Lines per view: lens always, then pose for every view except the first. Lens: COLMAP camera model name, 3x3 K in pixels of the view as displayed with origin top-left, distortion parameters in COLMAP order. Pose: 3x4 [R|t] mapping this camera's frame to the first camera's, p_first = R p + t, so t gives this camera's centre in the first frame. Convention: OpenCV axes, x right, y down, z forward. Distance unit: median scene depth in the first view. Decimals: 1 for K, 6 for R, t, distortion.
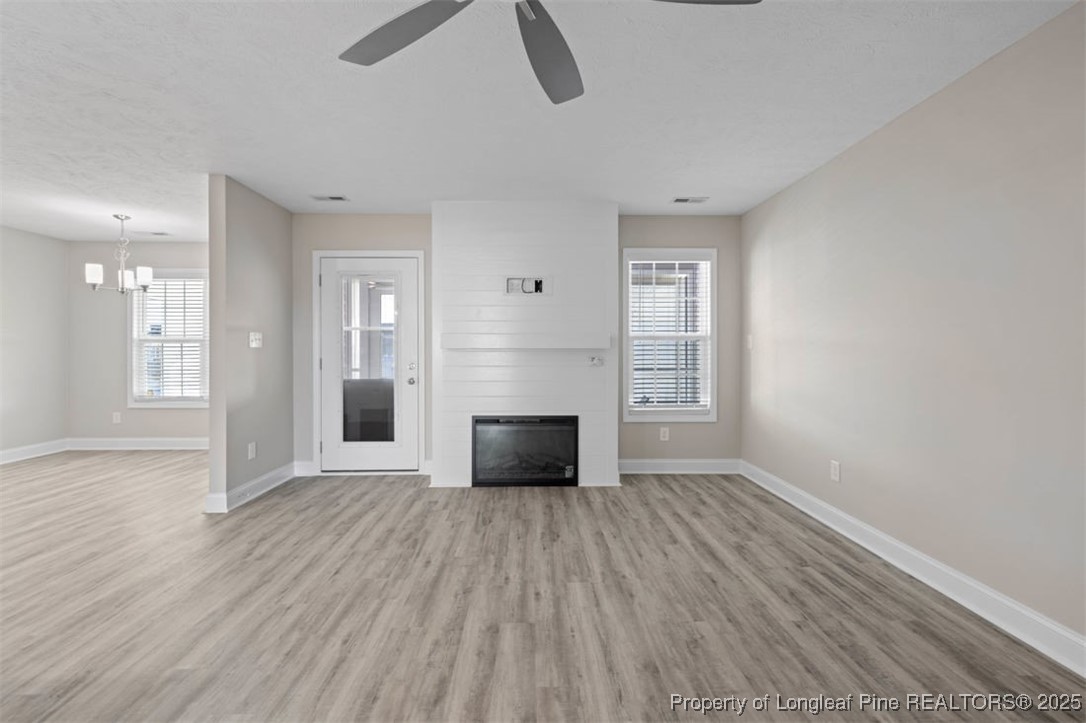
lens RADIAL K [[468.2, 0, 540.8], [0, 468.2, 356.0], [0, 0, 1]] dist [0.003856, 0.000850]
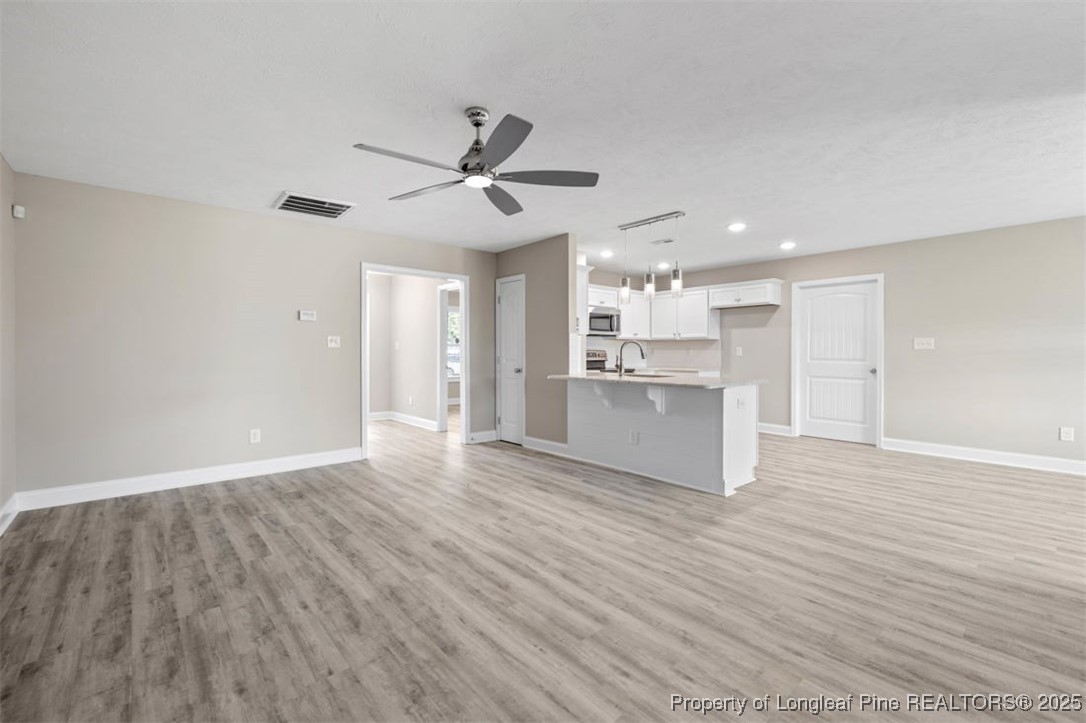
lens RADIAL K [[468.2, 0, 535.7], [0, 468.2, 362.9], [0, 0, 1]] dist [0.003856, 0.000850]
pose [[-0.774544, 0.012879, -0.632388, 0.323466], [-0.011336, 0.999349, 0.034236, -0.006247], [0.632418, 0.033686, -0.773895, 0.835111]]
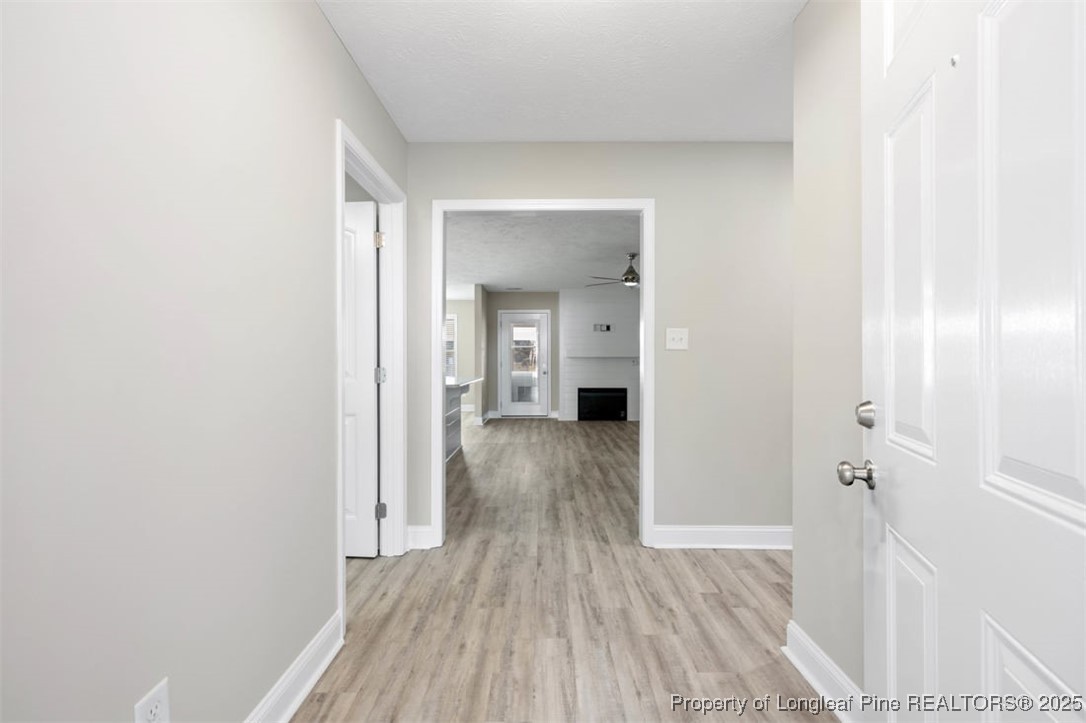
lens RADIAL K [[468.2, 0, 542.5], [0, 468.2, 359.5], [0, 0, 1]] dist [0.003856, 0.000850]
pose [[0.999730, 0.000235, -0.023215, -0.263725], [-0.000479, 0.999945, -0.010471, 0.019157], [0.023211, 0.010479, 0.999676, -1.188009]]
